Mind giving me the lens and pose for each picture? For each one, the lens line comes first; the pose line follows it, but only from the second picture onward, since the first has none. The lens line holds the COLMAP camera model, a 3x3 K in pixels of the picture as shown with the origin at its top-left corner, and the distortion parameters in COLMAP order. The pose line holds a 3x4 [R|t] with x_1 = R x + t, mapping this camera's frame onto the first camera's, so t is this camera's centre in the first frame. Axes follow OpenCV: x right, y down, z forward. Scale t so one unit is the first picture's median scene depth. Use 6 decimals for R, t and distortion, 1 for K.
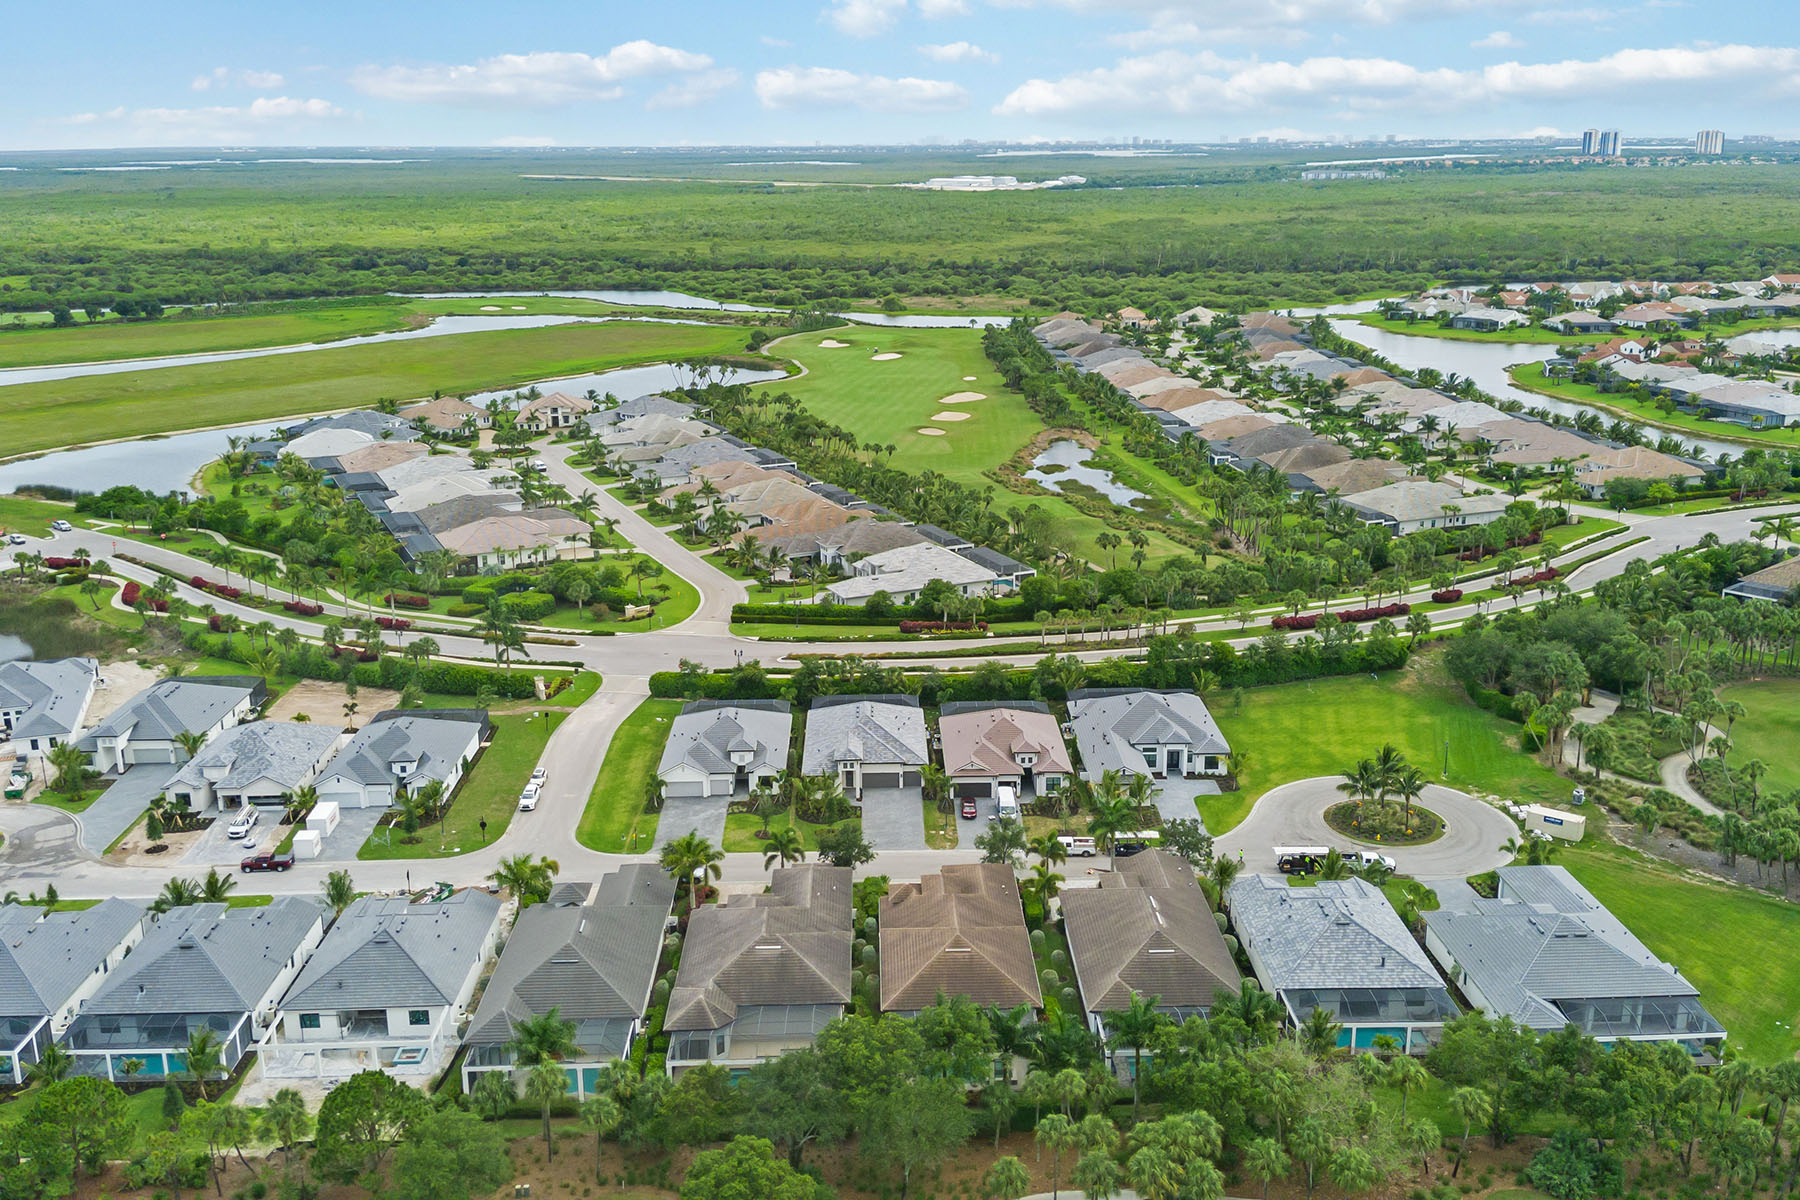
lens RADIAL K [[1655.6, 0, 904.9], [0, 1655.6, 607.8], [0, 0, 1]] dist [0.116641, -0.197888]
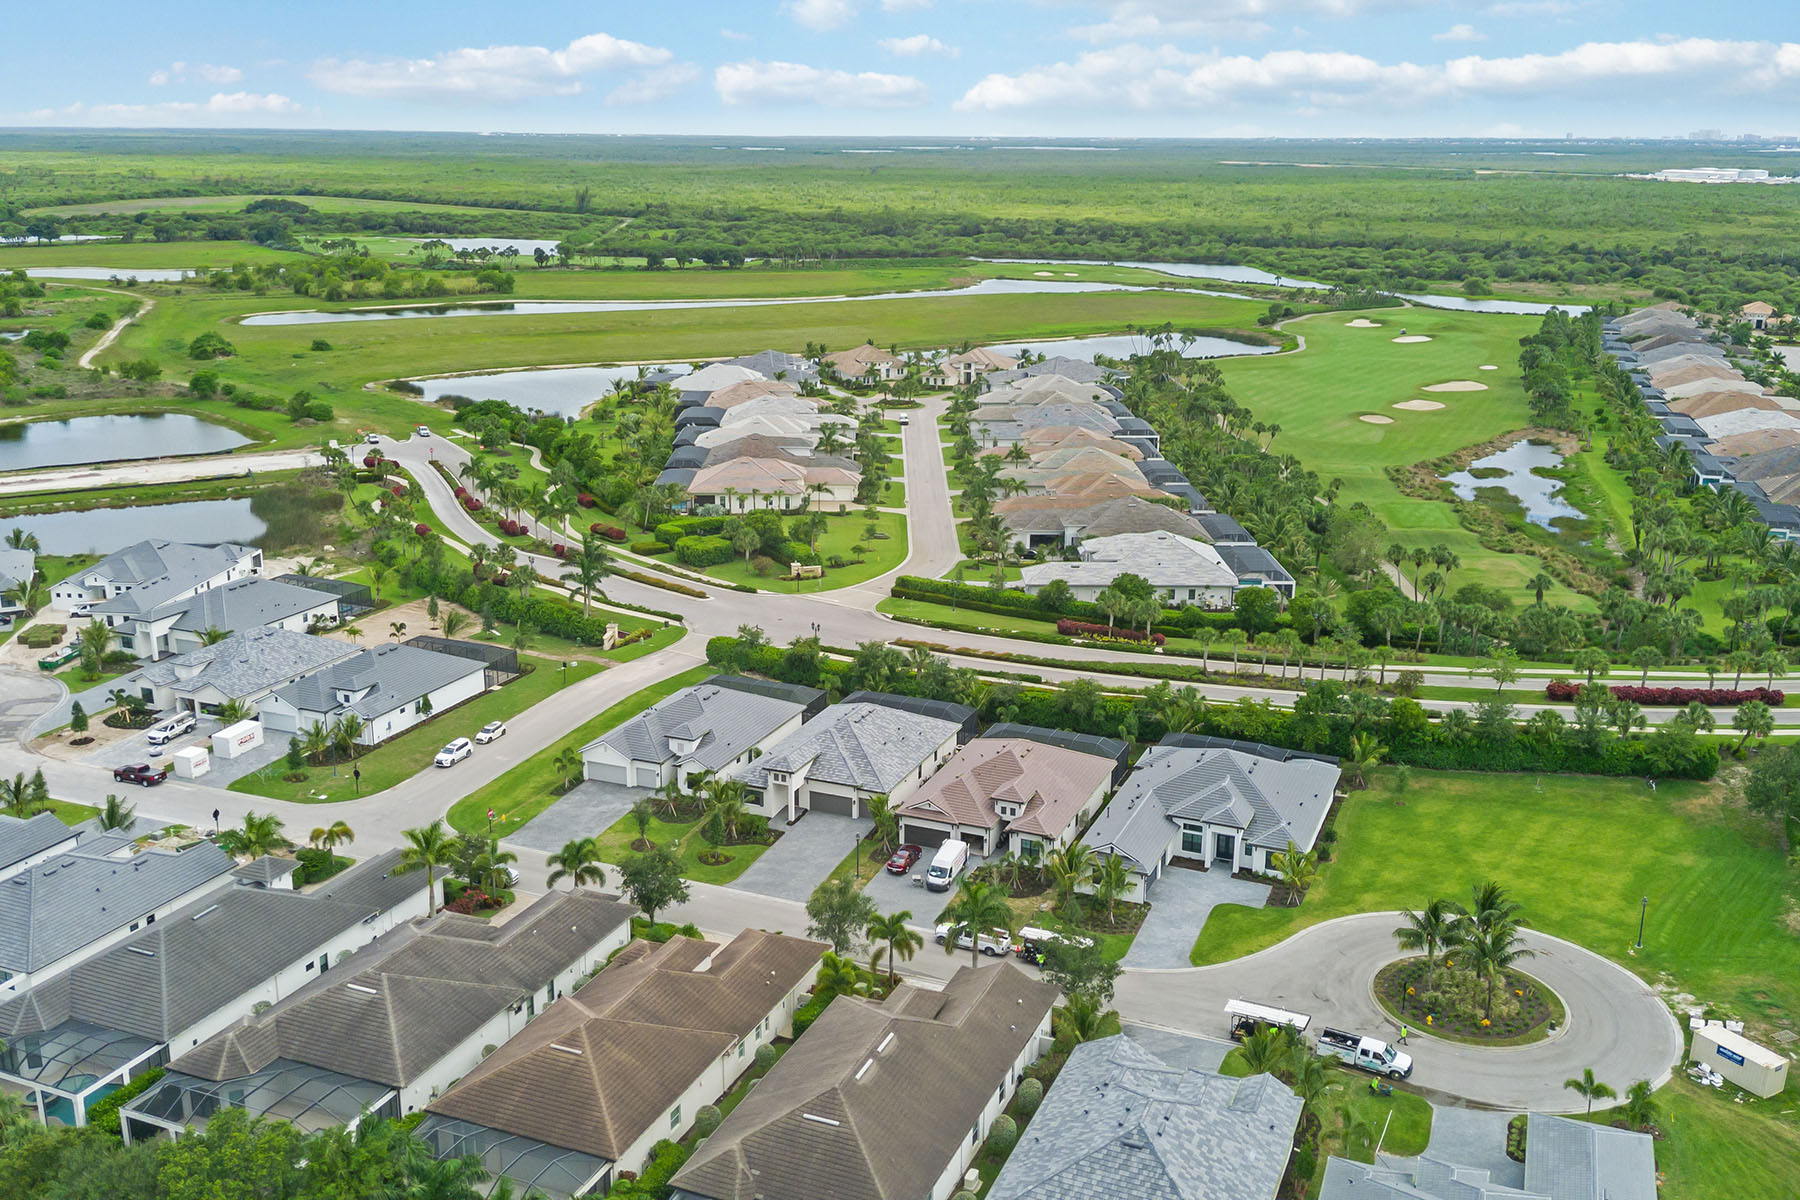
lens RADIAL K [[1655.6, 0, 904.9], [0, 1655.6, 607.8], [0, 0, 1]] dist [0.116641, -0.197888]
pose [[0.913784, 0.127594, -0.385641, 0.260458], [-0.126062, 0.991587, 0.029371, -0.012462], [0.386145, 0.021776, 0.922181, 0.248520]]
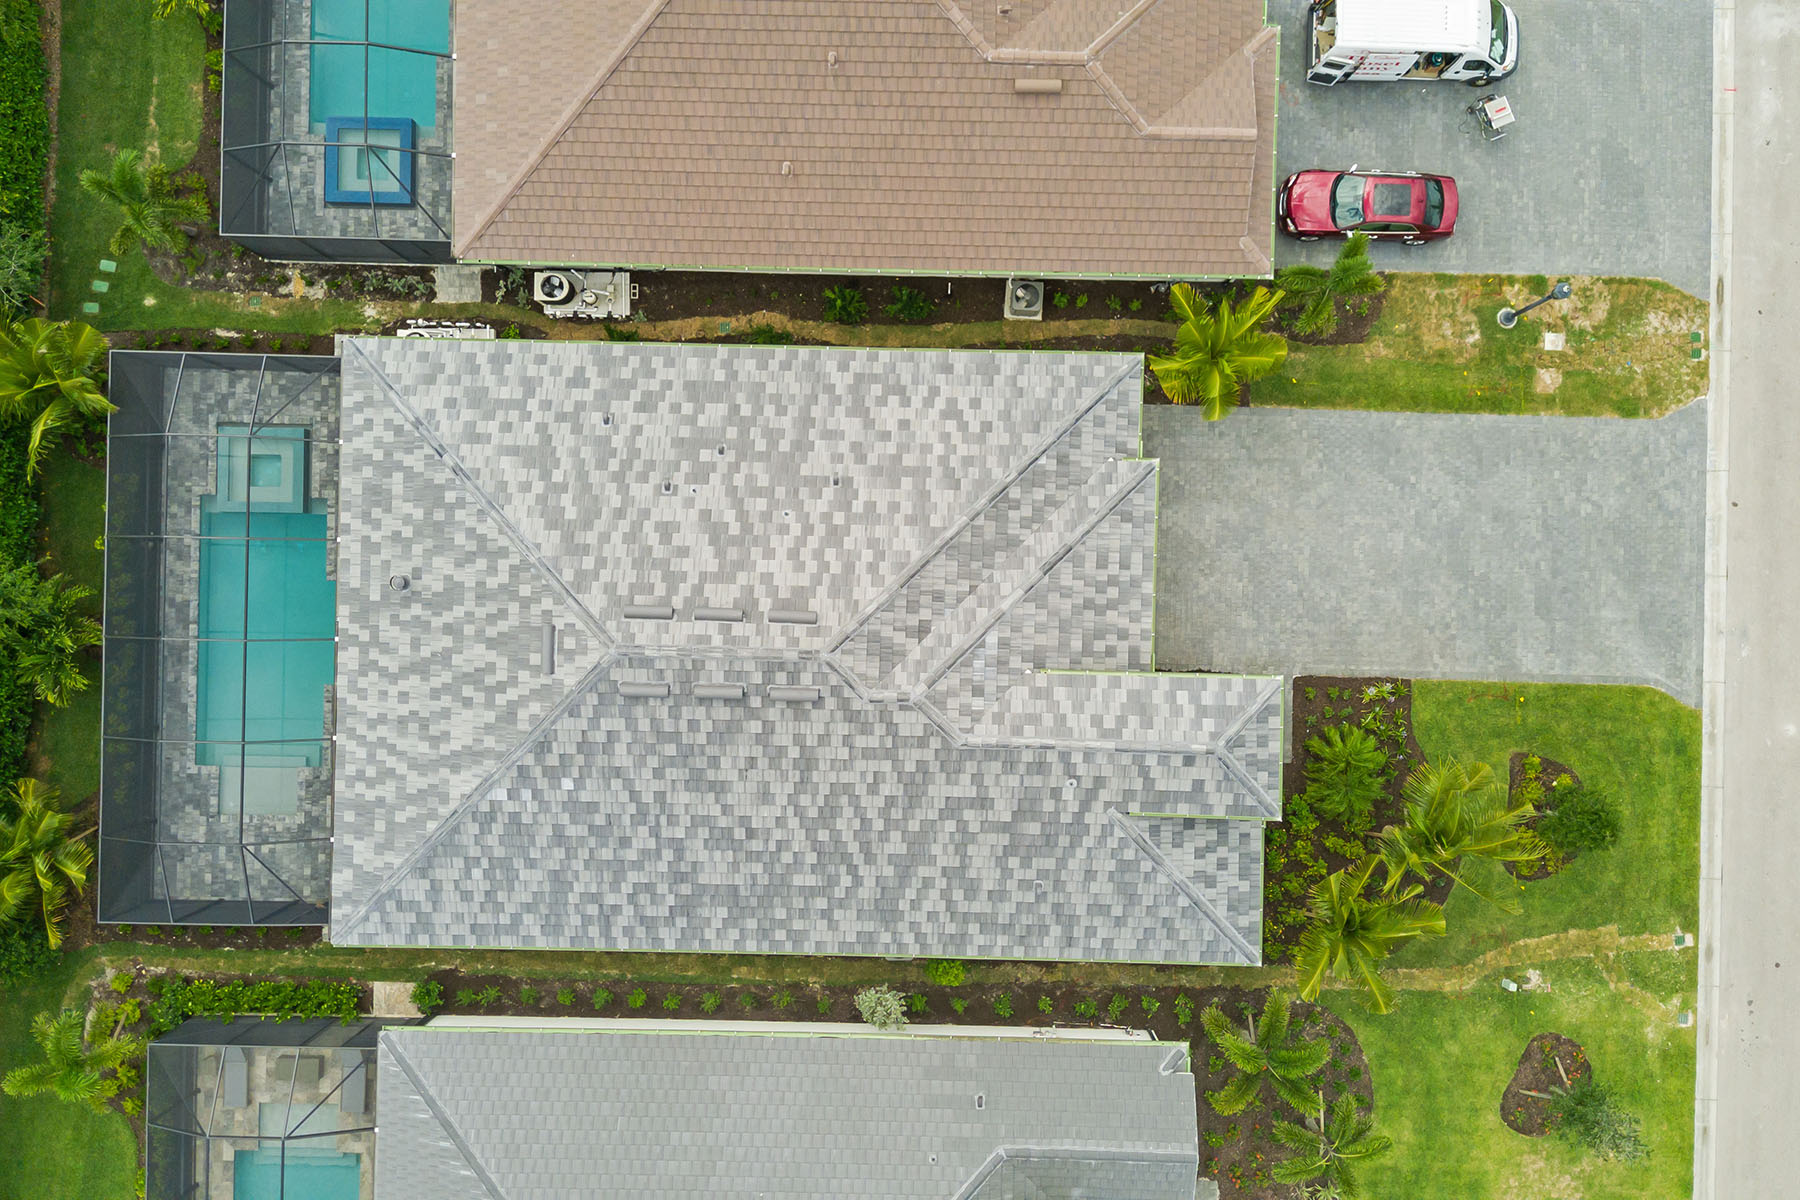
lens RADIAL K [[1655.6, 0, 904.9], [0, 1655.6, 607.8], [0, 0, 1]] dist [0.116641, -0.197888]
pose [[0.044245, -0.998992, 0.007526, -0.017138], [0.279004, 0.019590, 0.960090, -0.095655], [-0.959270, -0.040379, 0.279589, 0.821686]]
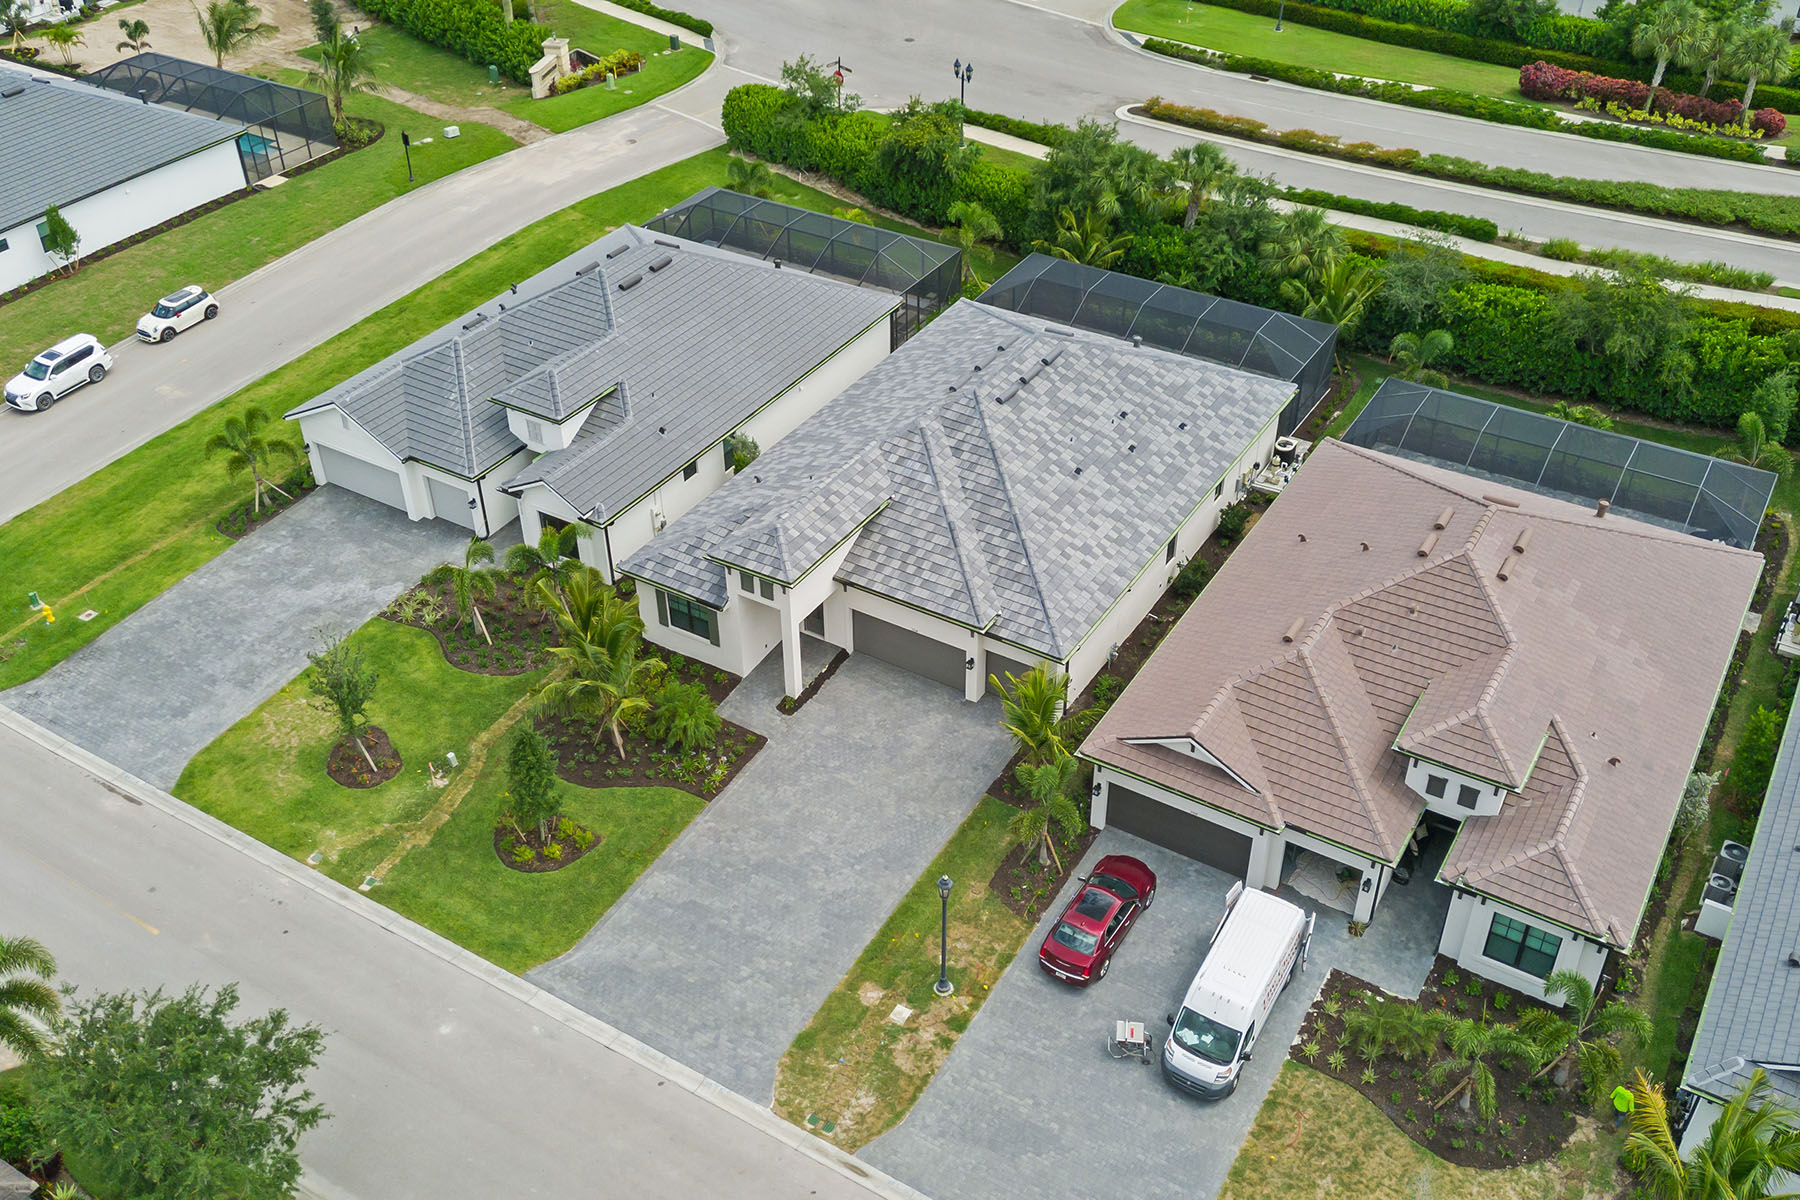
lens RADIAL K [[1655.6, 0, 904.9], [0, 1655.6, 607.8], [0, 0, 1]] dist [0.116641, -0.197888]
pose [[0.840963, 0.326240, -0.431680, 0.086024], [-0.148224, 0.906174, 0.396079, -0.009516], [0.520394, -0.269103, 0.810416, 0.662753]]
